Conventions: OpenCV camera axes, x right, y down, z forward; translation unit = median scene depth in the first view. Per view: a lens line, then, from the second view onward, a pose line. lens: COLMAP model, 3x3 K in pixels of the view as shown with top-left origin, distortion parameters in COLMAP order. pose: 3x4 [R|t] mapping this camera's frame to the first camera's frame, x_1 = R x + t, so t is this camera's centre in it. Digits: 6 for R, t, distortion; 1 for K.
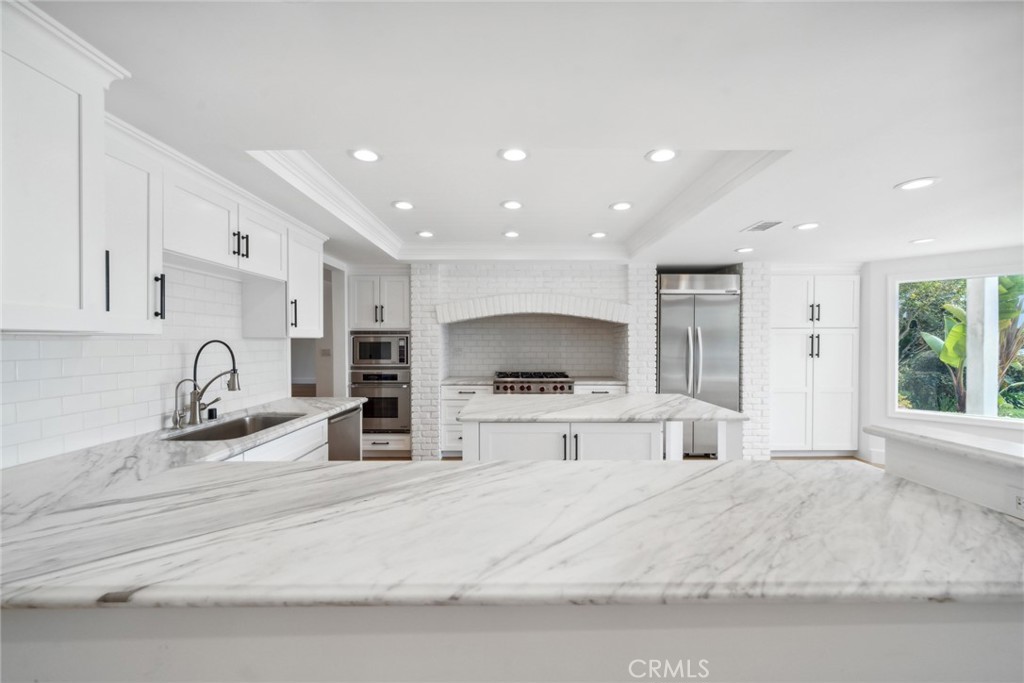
lens RADIAL K [[401.7, 0, 514.6], [0, 401.7, 345.7], [0, 0, 1]] dist [-0.002485, 0.000150]
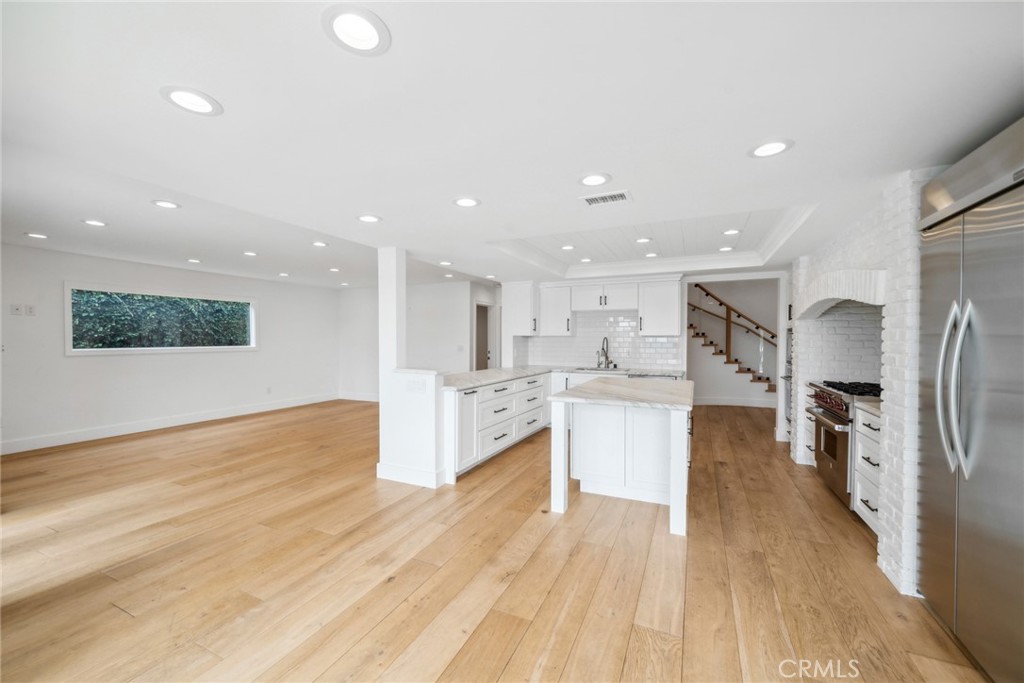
lens RADIAL K [[401.7, 0, 511.7], [0, 401.7, 342.1], [0, 0, 1]] dist [-0.002485, 0.000150]
pose [[-0.418975, 0.010343, -0.907939, 0.955520], [-0.010784, 0.999808, 0.016366, -0.009420], [0.907934, 0.016648, -0.418783, 0.773951]]
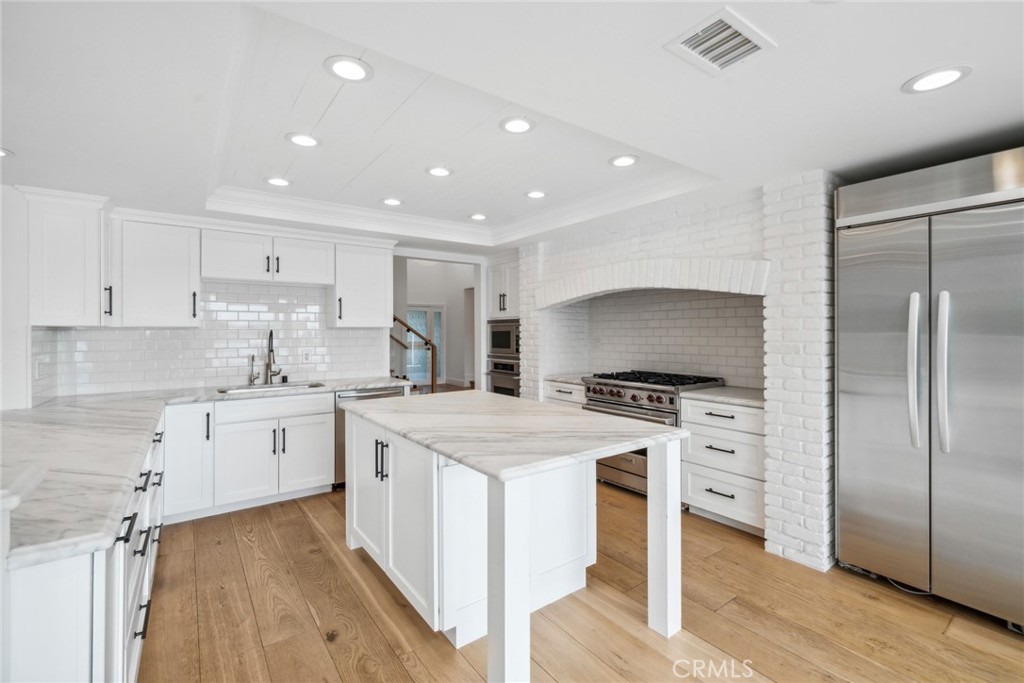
lens RADIAL K [[444.9, 0, 508.2], [0, 444.9, 332.0], [0, 0, 1]] dist [0.000964, 0.000360]
pose [[0.590469, -0.002043, -0.807058, 0.558387], [-0.004837, 0.999970, -0.006071, -0.000316], [0.807046, 0.007489, 0.590442, 0.368198]]
